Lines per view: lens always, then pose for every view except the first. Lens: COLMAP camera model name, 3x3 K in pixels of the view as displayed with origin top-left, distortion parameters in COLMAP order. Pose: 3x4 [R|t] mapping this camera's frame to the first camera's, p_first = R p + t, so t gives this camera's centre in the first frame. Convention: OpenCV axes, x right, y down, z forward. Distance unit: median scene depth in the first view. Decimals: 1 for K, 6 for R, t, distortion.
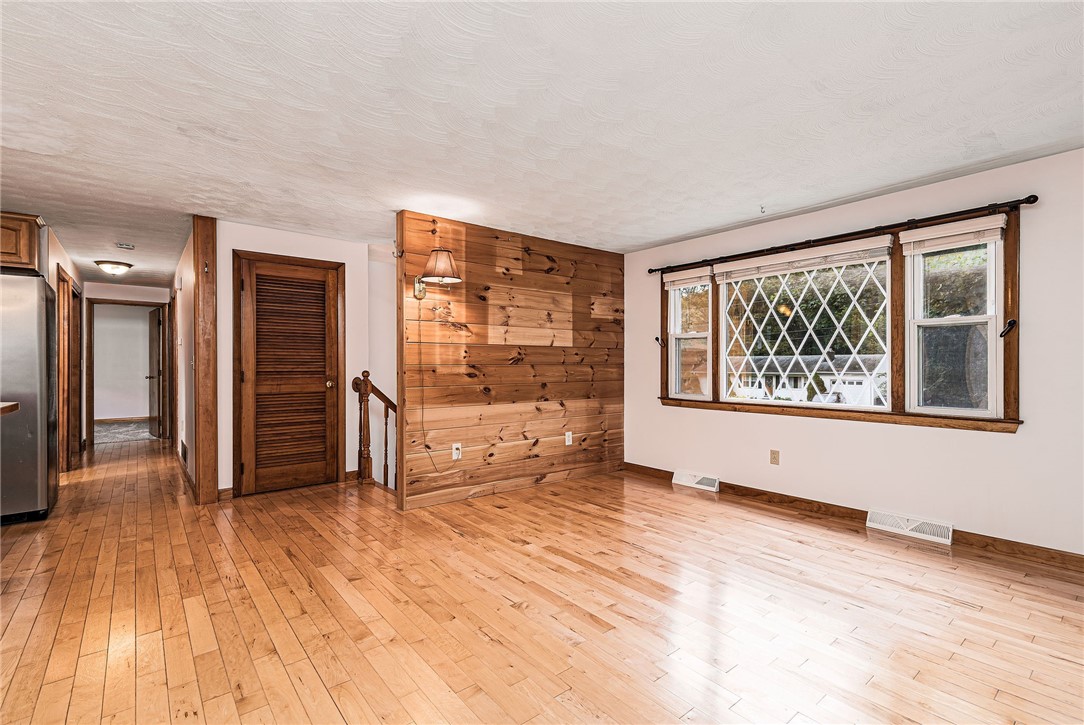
lens RADIAL K [[492.6, 0, 544.2], [0, 492.6, 366.4], [0, 0, 1]] dist [0.020652, -0.005550]
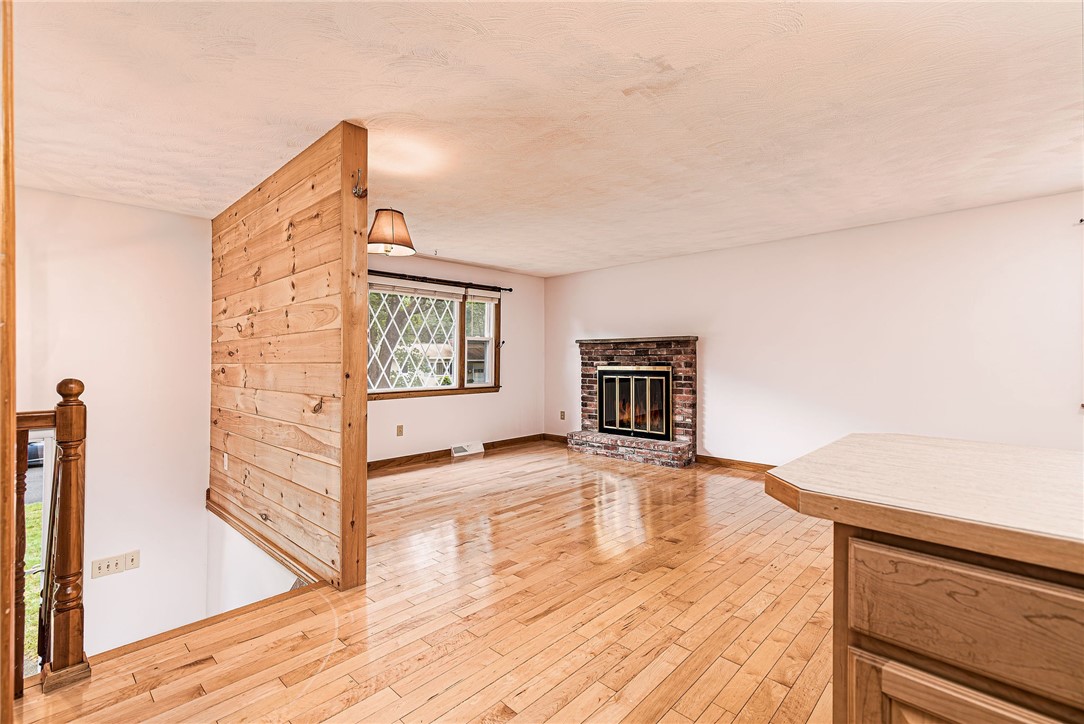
lens RADIAL K [[491.3, 0, 537.3], [0, 491.3, 361.6], [0, 0, 1]] dist [0.017235, 0.000020]
pose [[-0.121794, -0.001726, 0.992554, -0.856464], [0.006789, 0.999974, 0.002572, -0.003785], [-0.992532, 0.007052, -0.121779, 0.752957]]
